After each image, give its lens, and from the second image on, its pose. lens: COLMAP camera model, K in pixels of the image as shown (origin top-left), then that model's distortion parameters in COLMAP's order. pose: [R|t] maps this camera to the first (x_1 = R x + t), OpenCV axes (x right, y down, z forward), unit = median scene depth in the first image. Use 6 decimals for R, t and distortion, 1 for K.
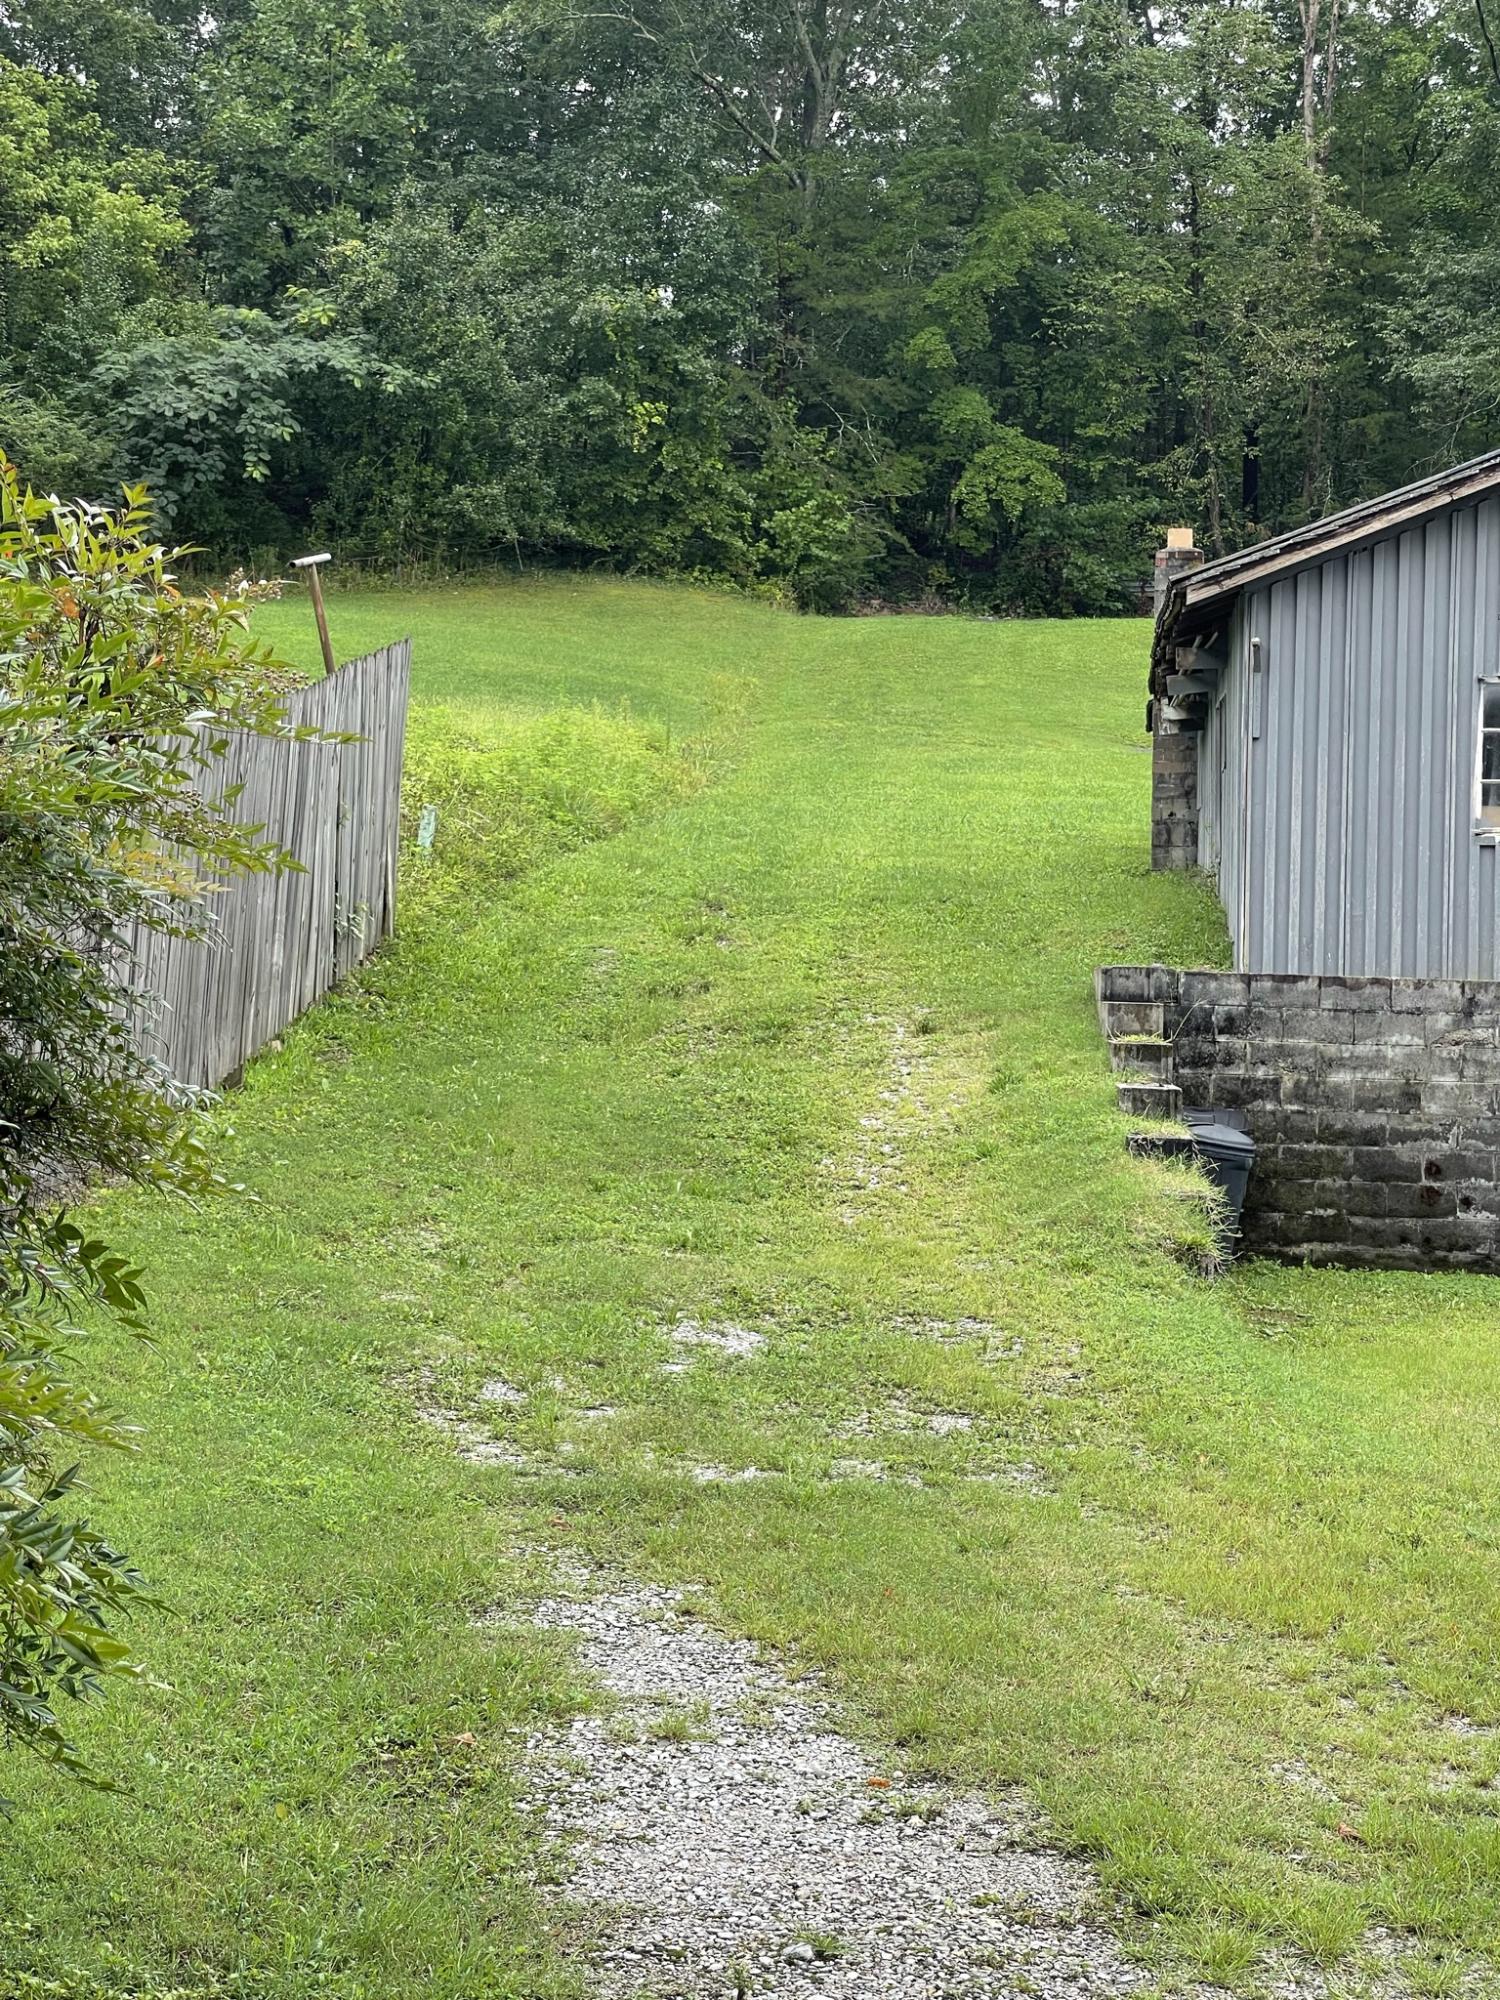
lens RADIAL K [[3863.8, 0, 745.6], [0, 3863.8, 994.8], [0, 0, 1]] dist [0.129691, 0.000000]
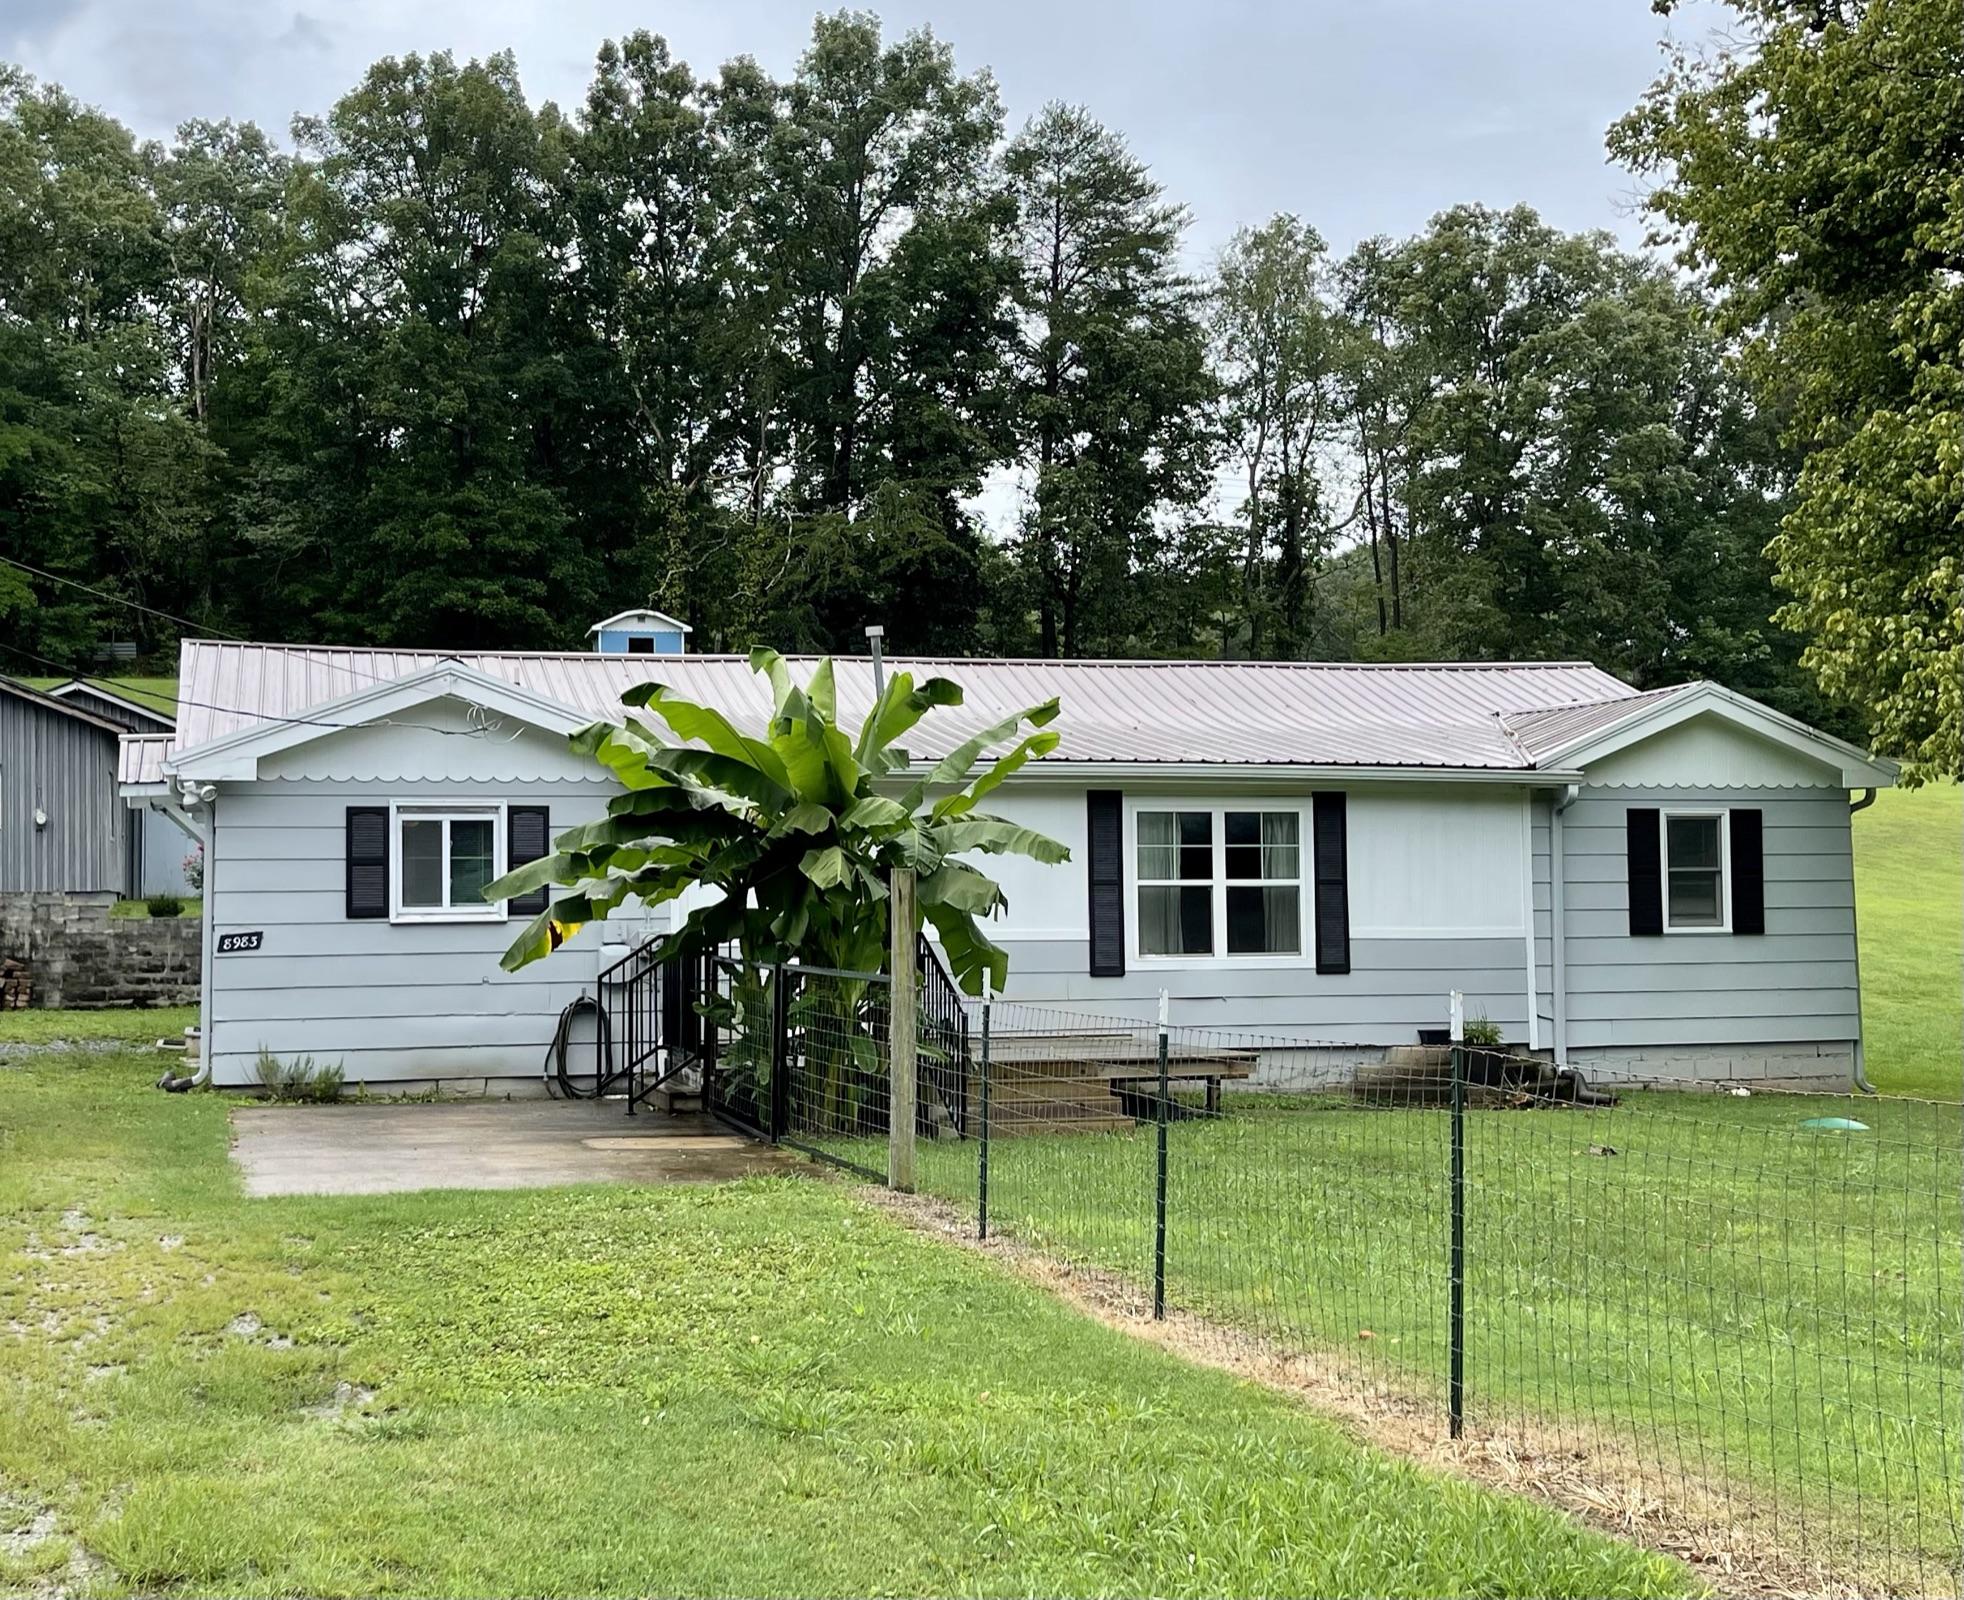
lens RADIAL K [[2521.1, 0, 976.7], [0, 2521.1, 787.4], [0, 0, 1]] dist [0.038540, 0.000000]
pose [[0.931112, -0.016926, 0.364340, 0.149724], [0.030927, 0.998989, -0.032627, 0.001198], [-0.363419, 0.041648, 0.930694, -0.436521]]
